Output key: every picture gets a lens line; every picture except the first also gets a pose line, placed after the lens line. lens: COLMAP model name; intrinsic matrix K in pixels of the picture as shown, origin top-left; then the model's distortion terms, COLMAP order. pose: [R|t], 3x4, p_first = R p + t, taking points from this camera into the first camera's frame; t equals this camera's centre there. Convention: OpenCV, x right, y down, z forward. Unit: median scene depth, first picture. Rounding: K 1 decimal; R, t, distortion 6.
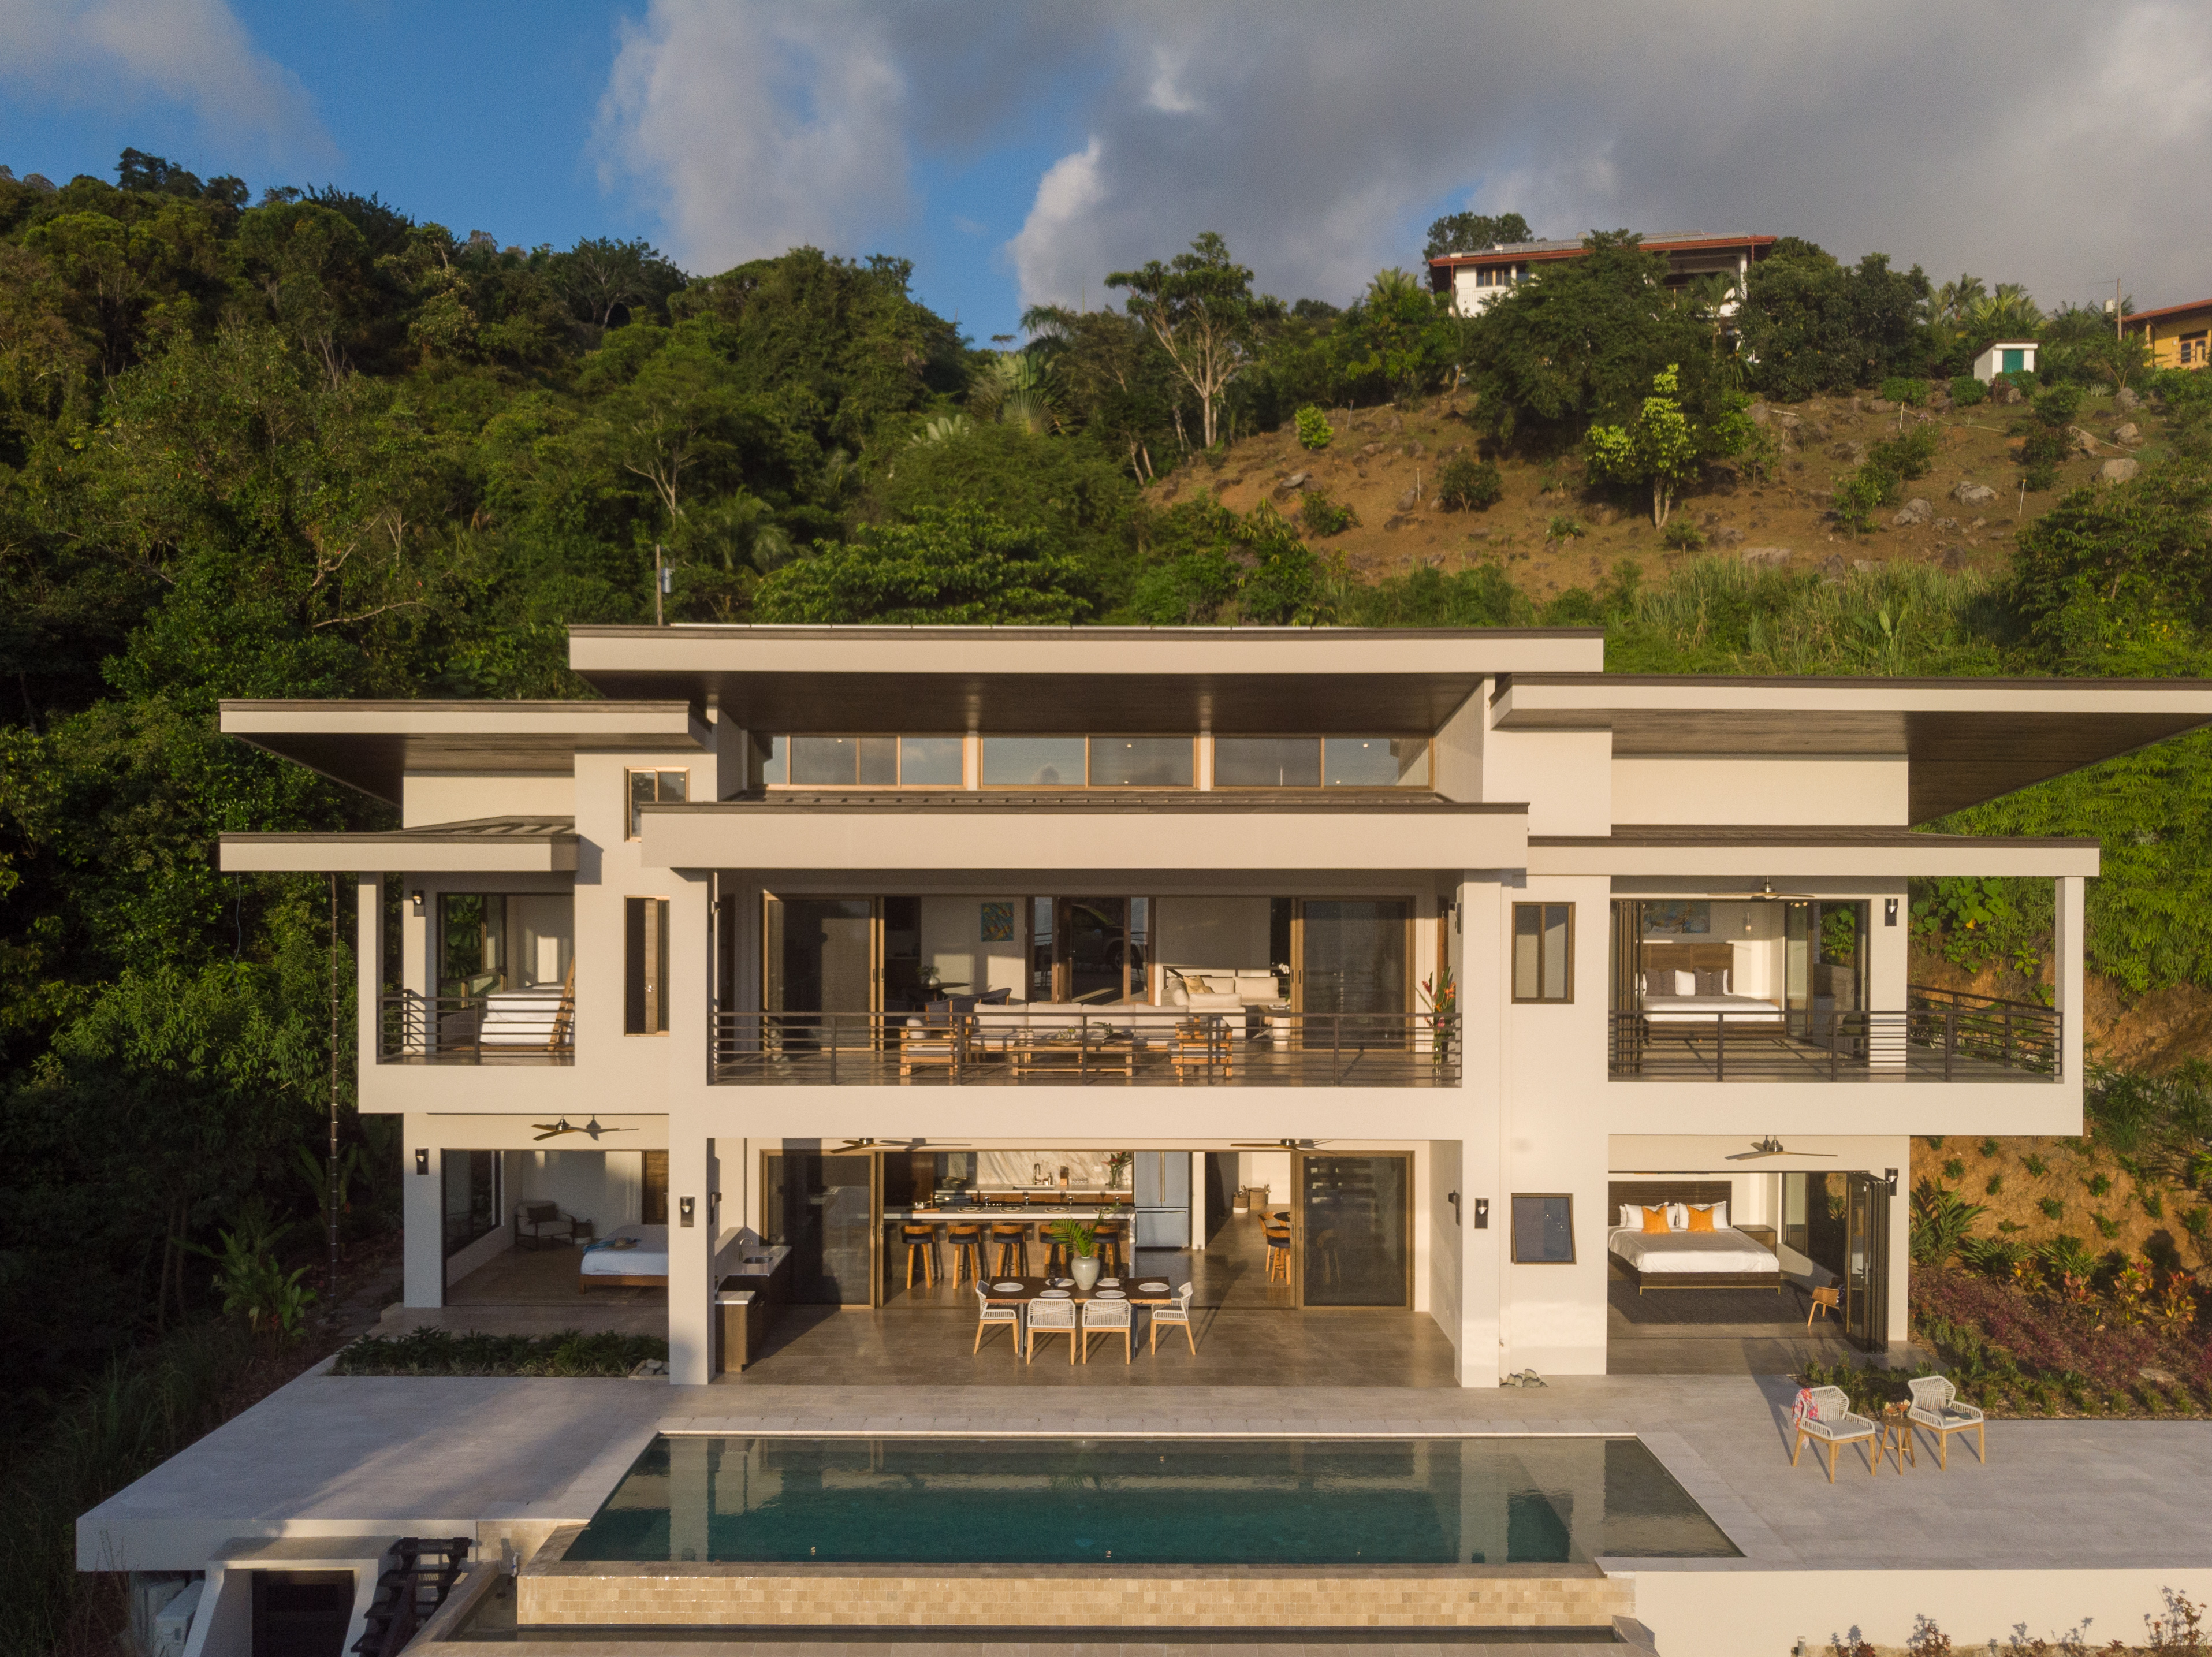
lens RADIAL K [[1738.1, 0, 1118.1], [0, 1738.1, 870.2], [0, 0, 1]] dist [-0.009611, 0.009539]
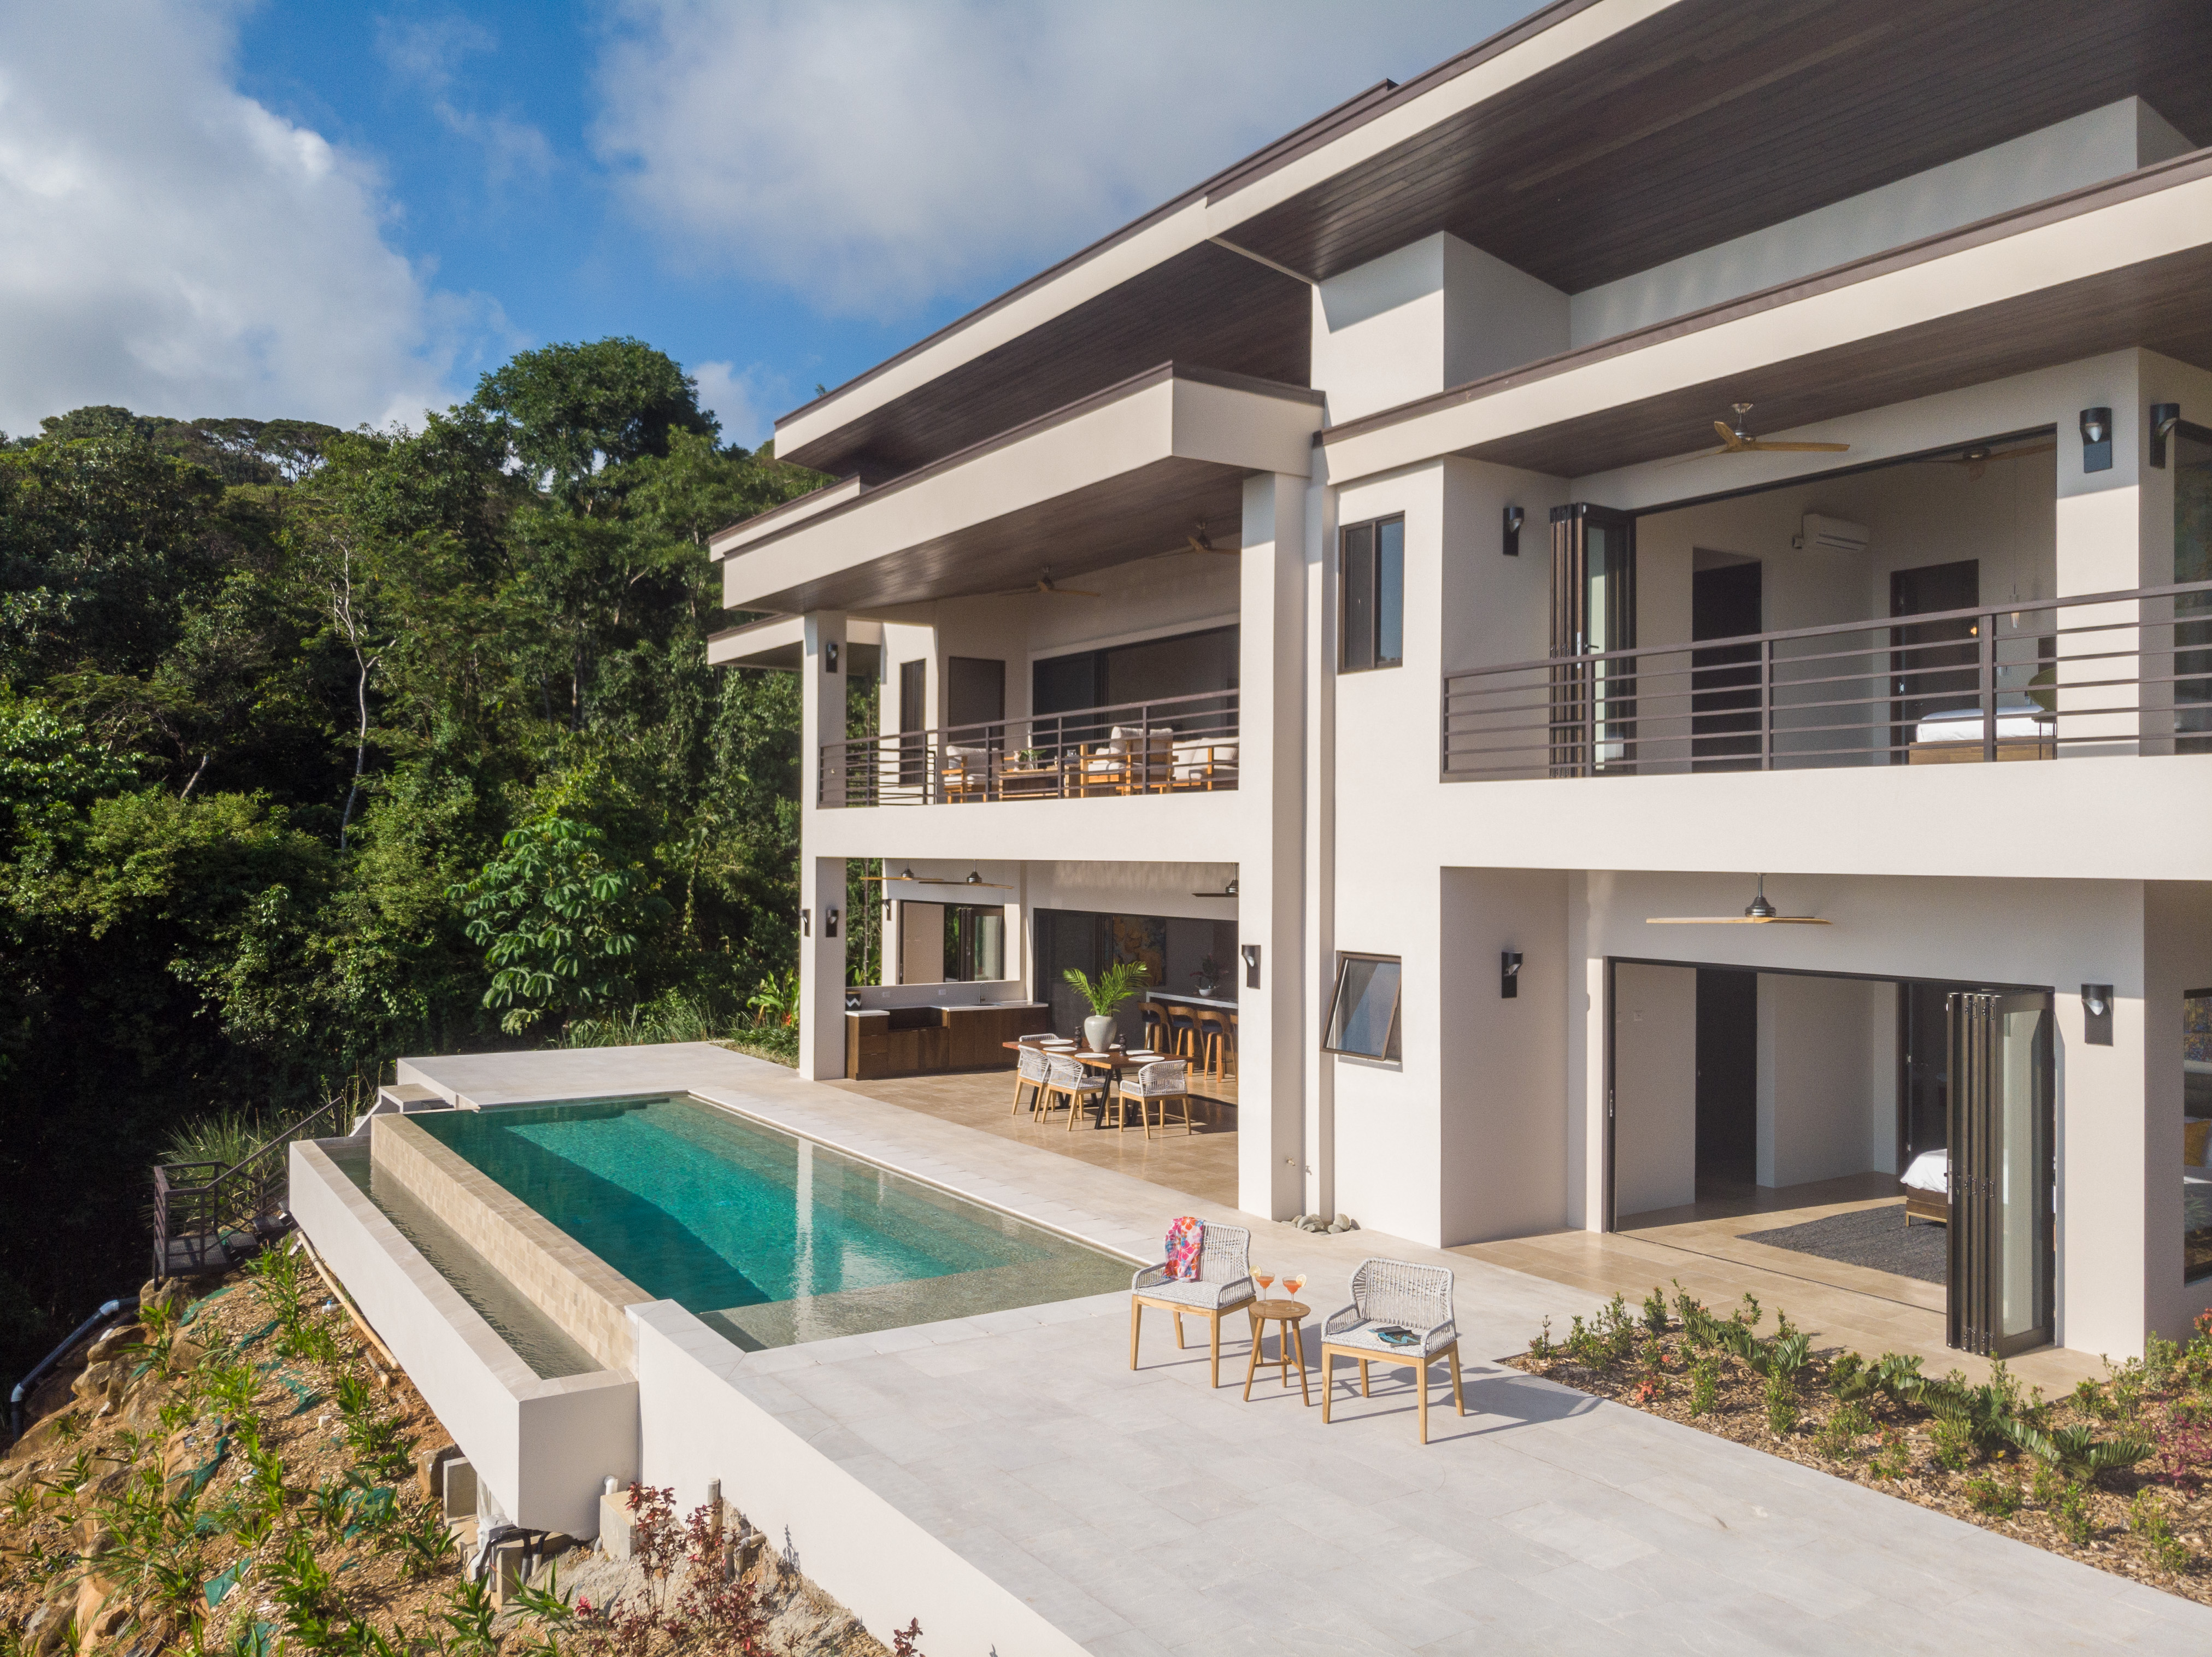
lens RADIAL K [[1638.9, 0, 1098.2], [0, 1638.9, 830.8], [0, 0, 1]] dist [-0.004068, 0.003552]
pose [[0.540433, -0.010657, -0.841319, 0.650588], [-0.014692, 0.999648, -0.022100, 0.139710], [0.841259, 0.024304, 0.540086, 0.517666]]
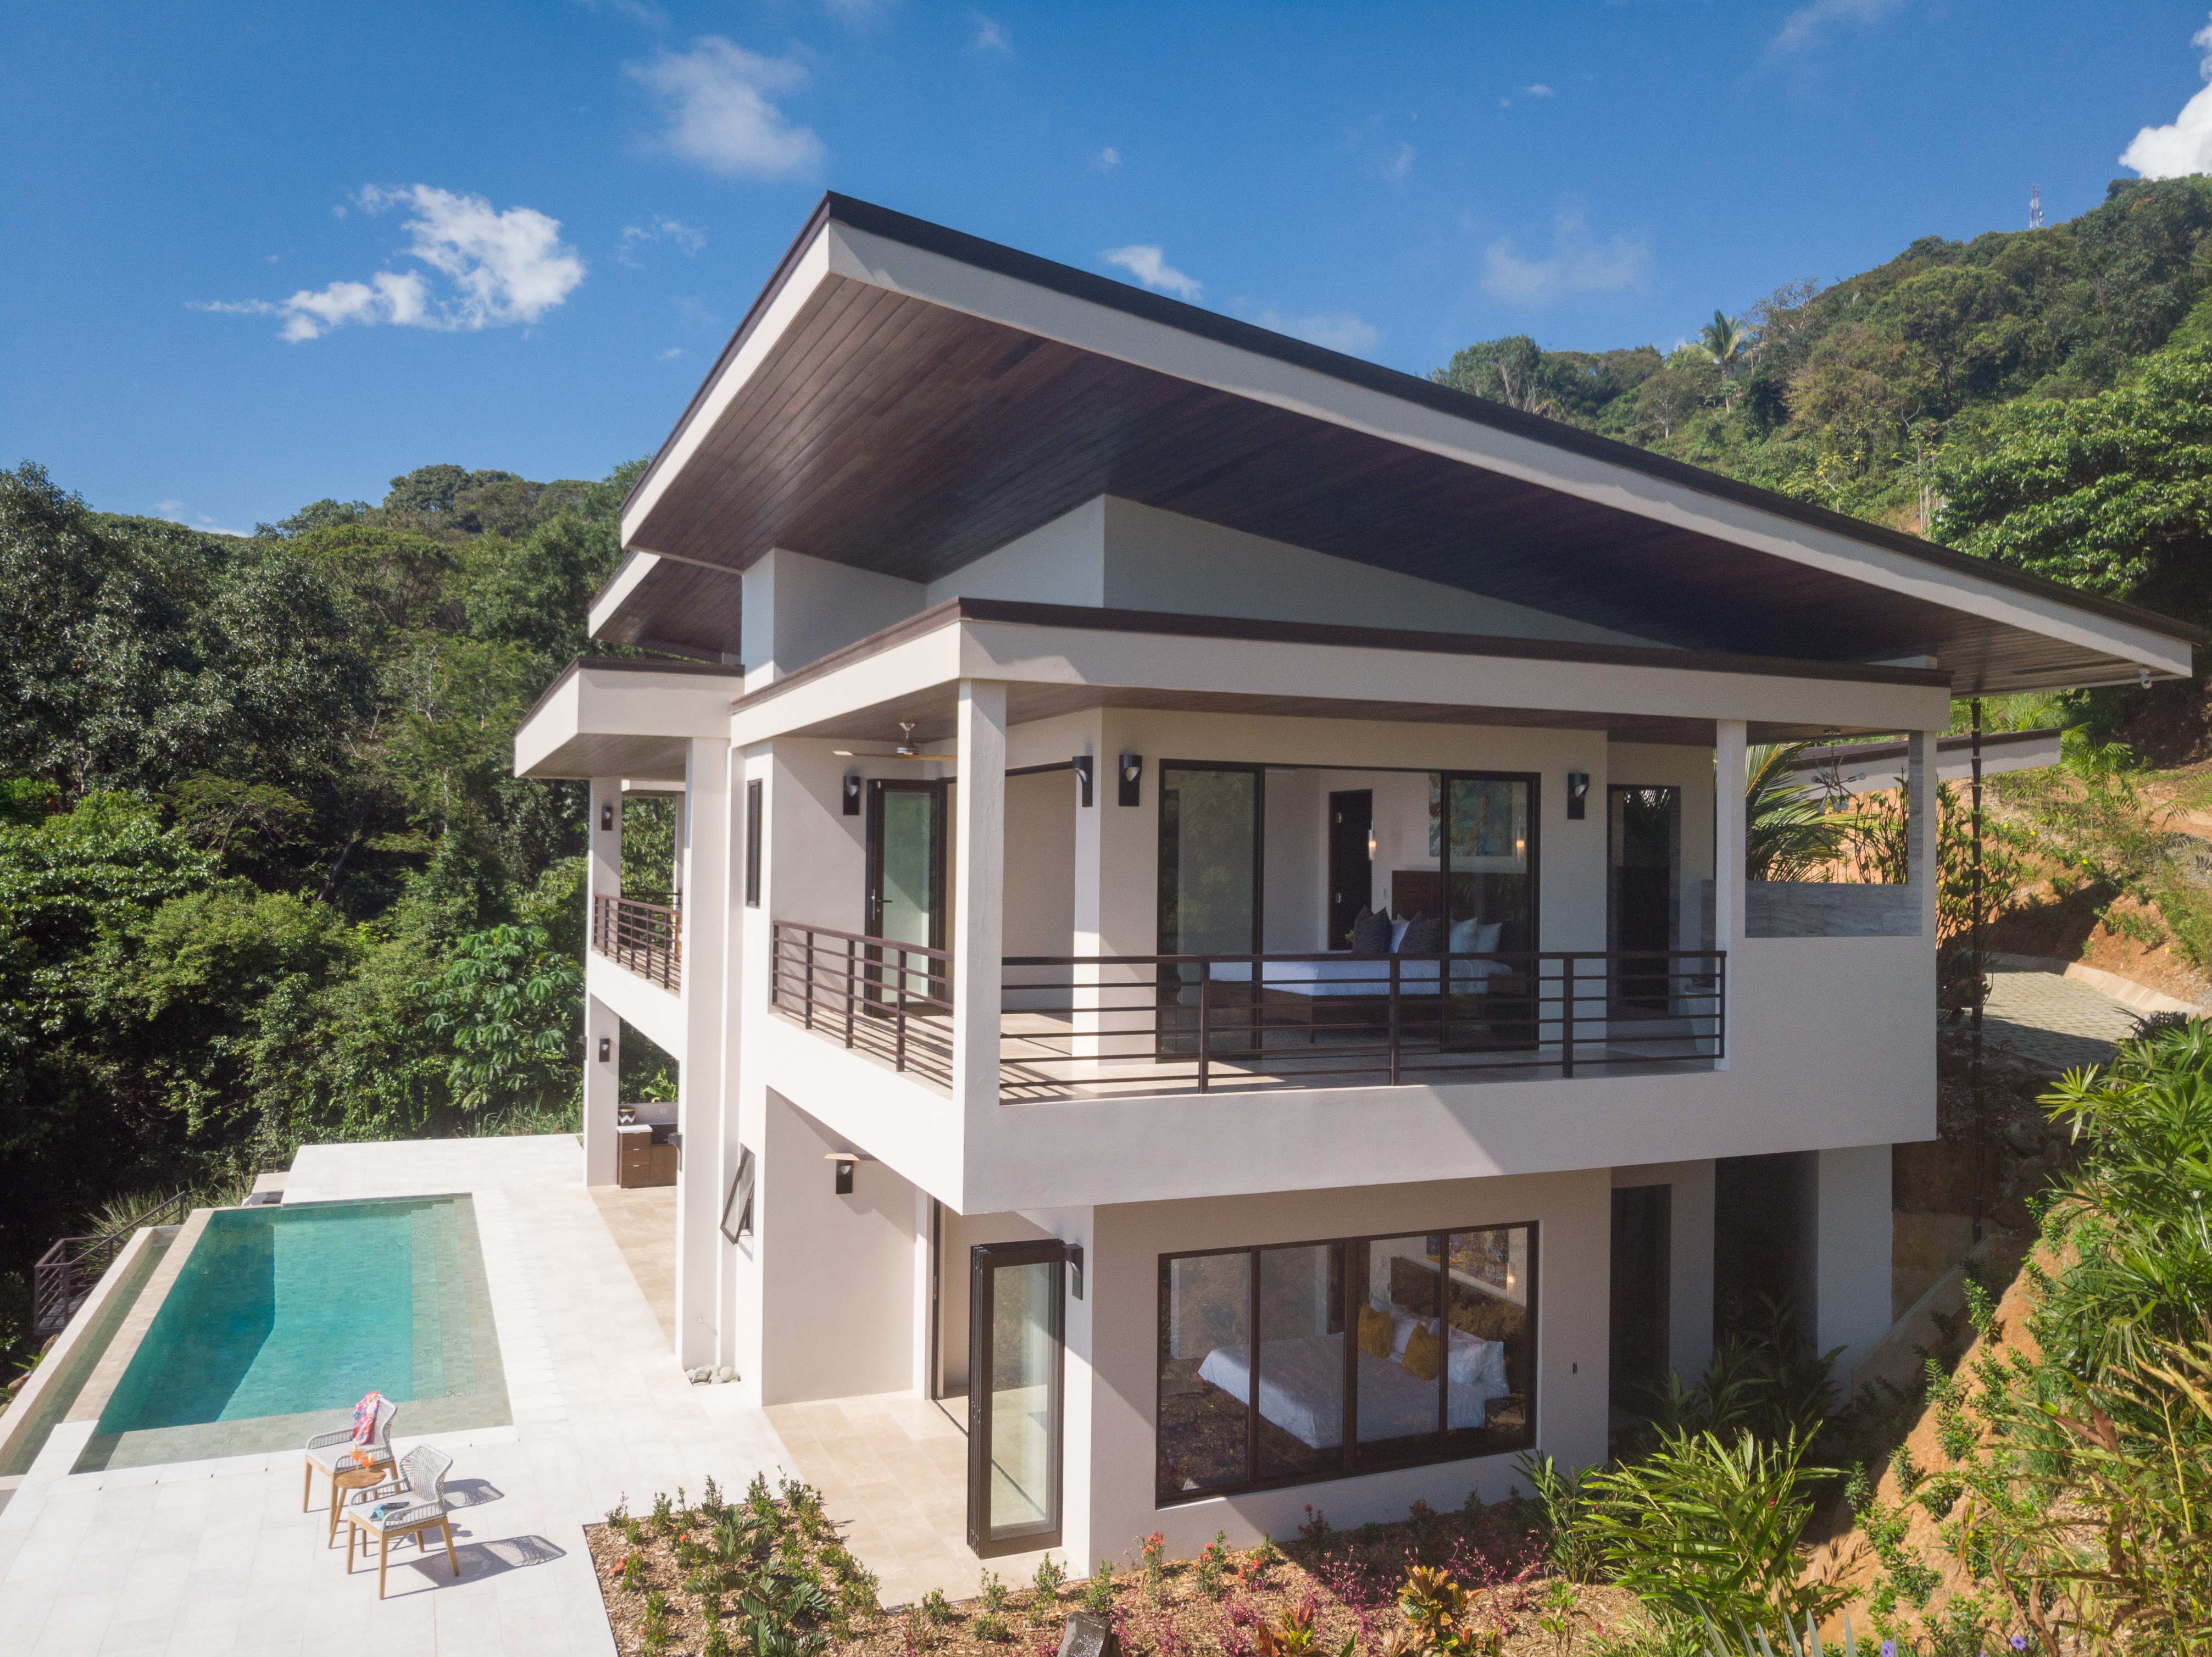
lens RADIAL K [[1650.0, 0, 1092.7], [0, 1650.0, 835.7], [0, 0, 1]] dist [-0.003935, 0.004041]
pose [[0.373752, -0.011808, -0.927453, 0.904705], [-0.022554, 0.999508, -0.021815, 0.051339], [0.927254, 0.029071, 0.373302, 0.780381]]
